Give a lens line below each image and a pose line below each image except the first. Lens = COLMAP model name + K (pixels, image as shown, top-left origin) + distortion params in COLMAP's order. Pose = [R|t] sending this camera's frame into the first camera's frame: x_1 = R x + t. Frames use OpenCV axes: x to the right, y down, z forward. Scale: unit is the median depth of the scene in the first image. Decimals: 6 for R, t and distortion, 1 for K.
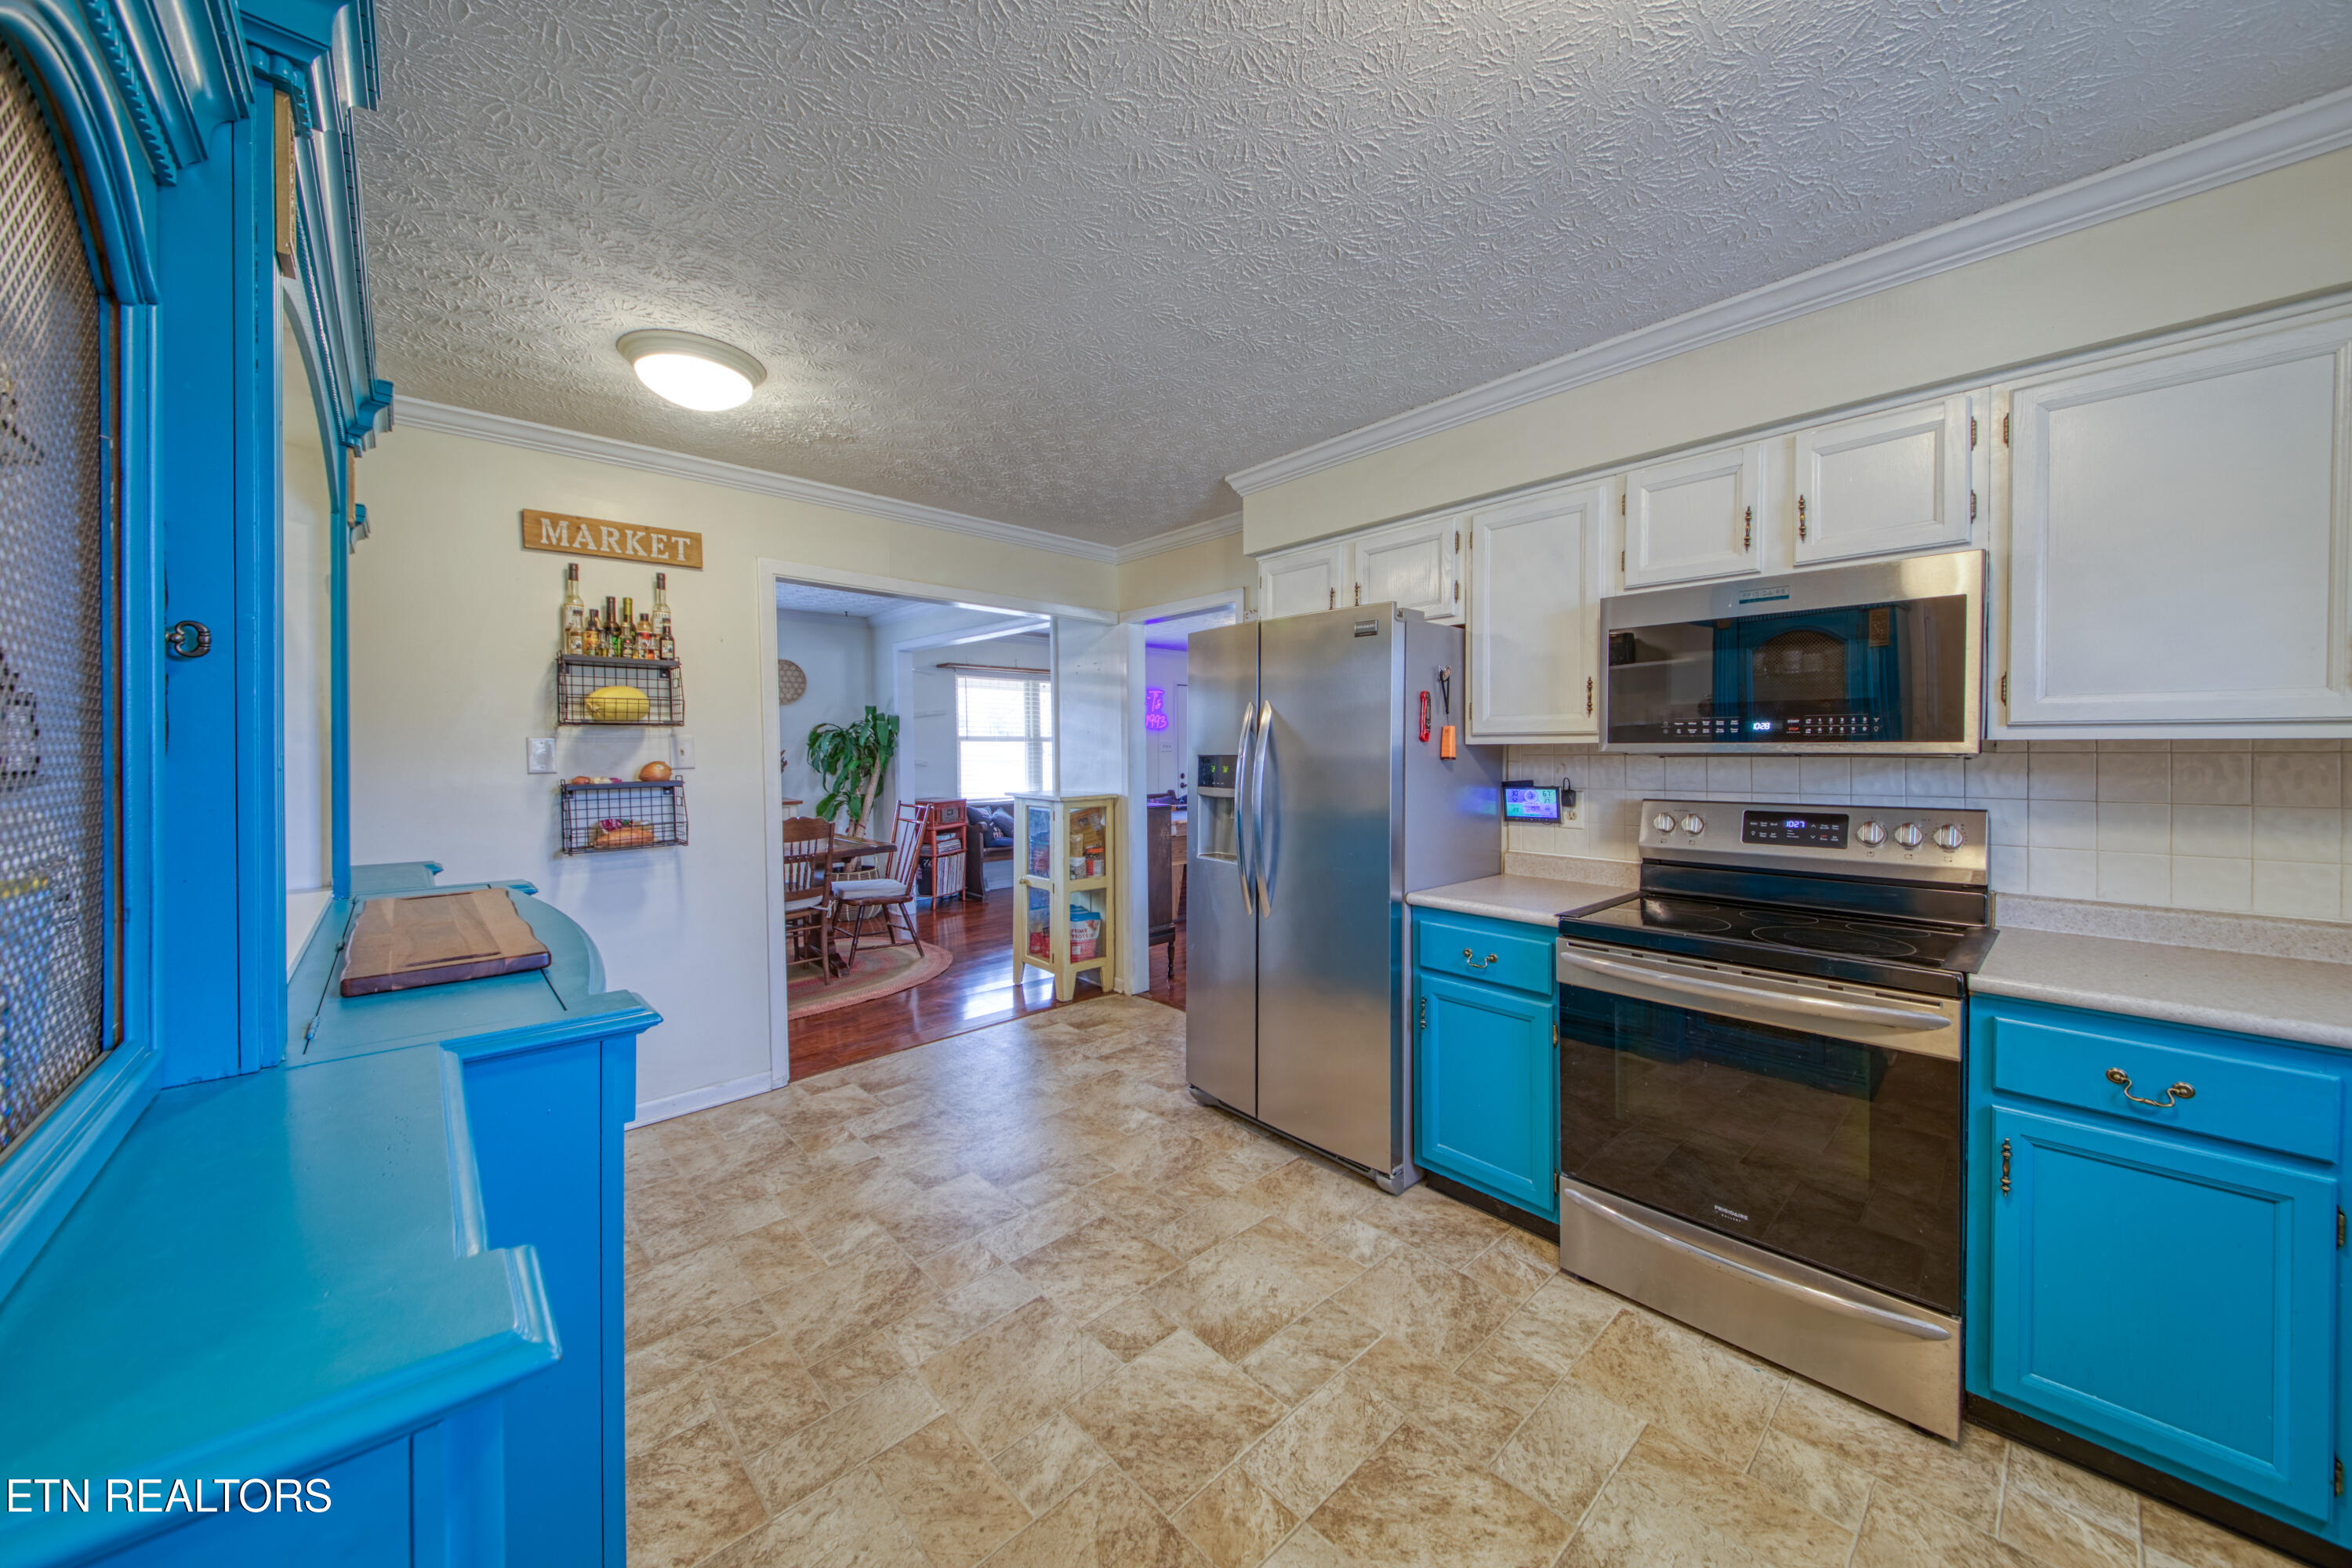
lens RADIAL K [[843.4, 0, 1176.0], [0, 843.4, 784.0], [0, 0, 1]] dist [-0.000110, -0.000048]
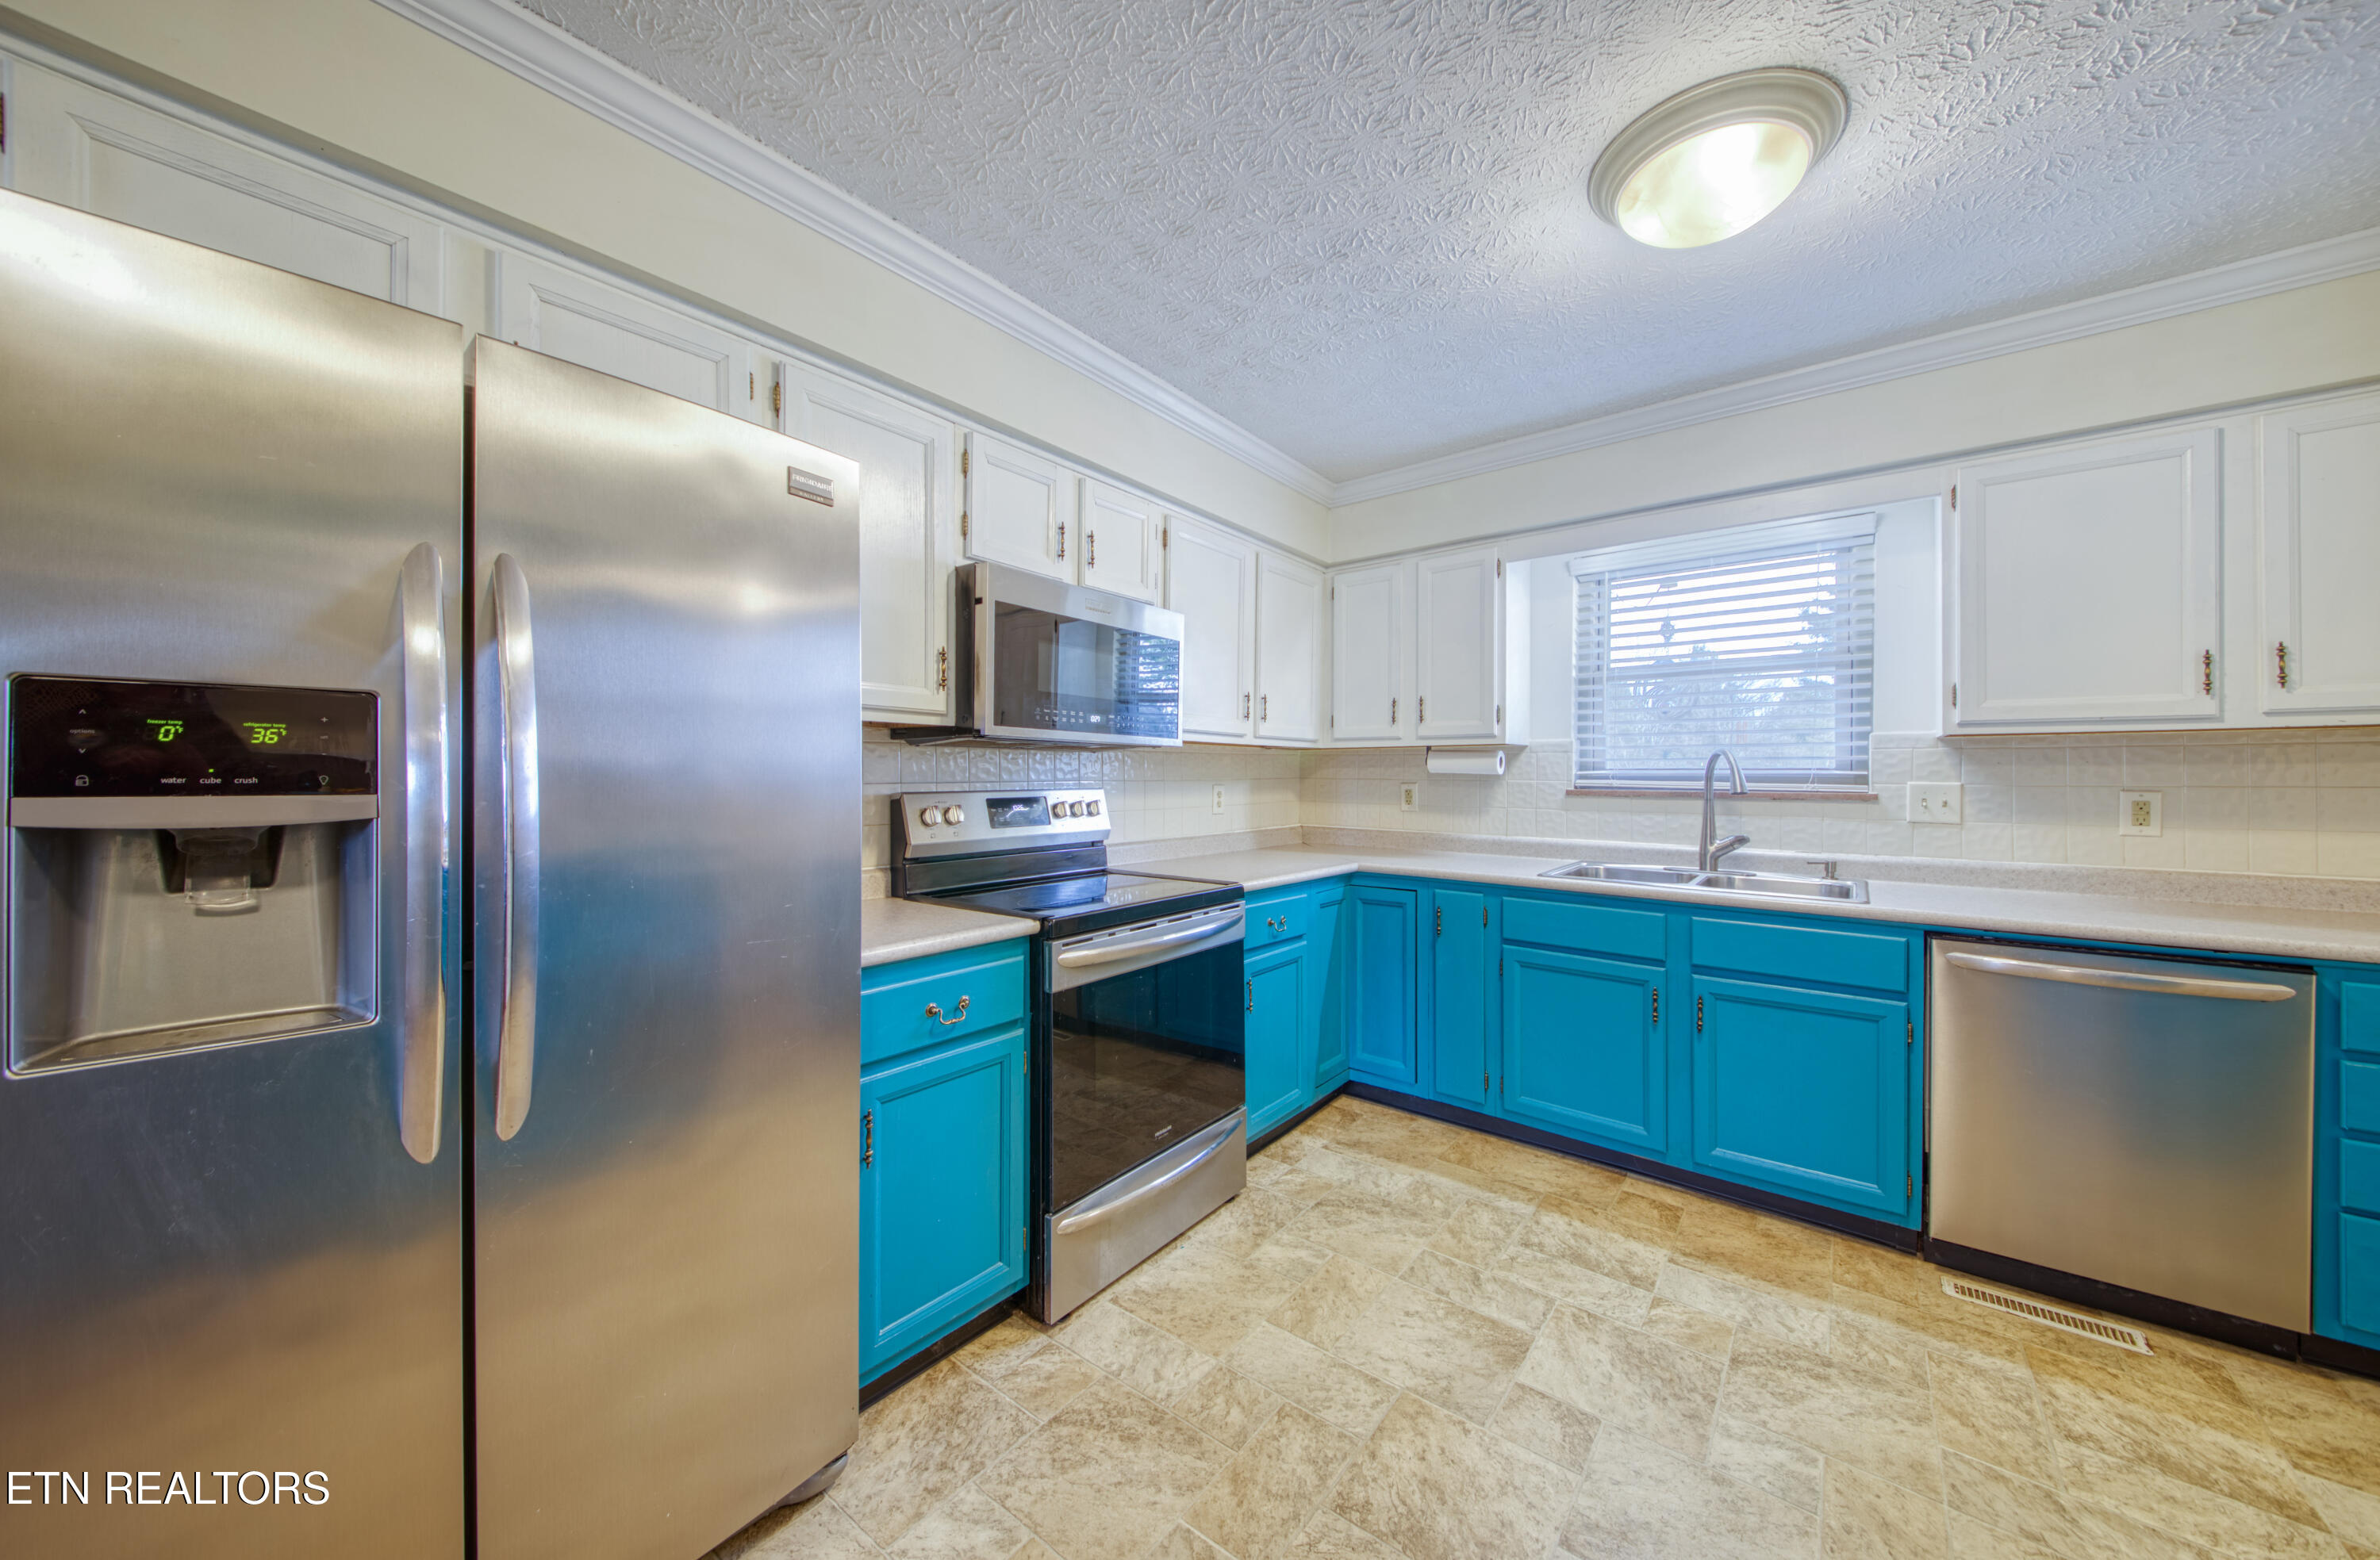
lens RADIAL K [[839.5, 0, 1190.0], [0, 839.5, 780.0], [0, 0, 1]] dist [0.015646, -0.000001]
pose [[-0.180173, -0.016135, 0.983503, -0.488349], [0.031796, 0.999247, 0.022218, -0.009103], [-0.983121, 0.035275, -0.179524, 1.144864]]
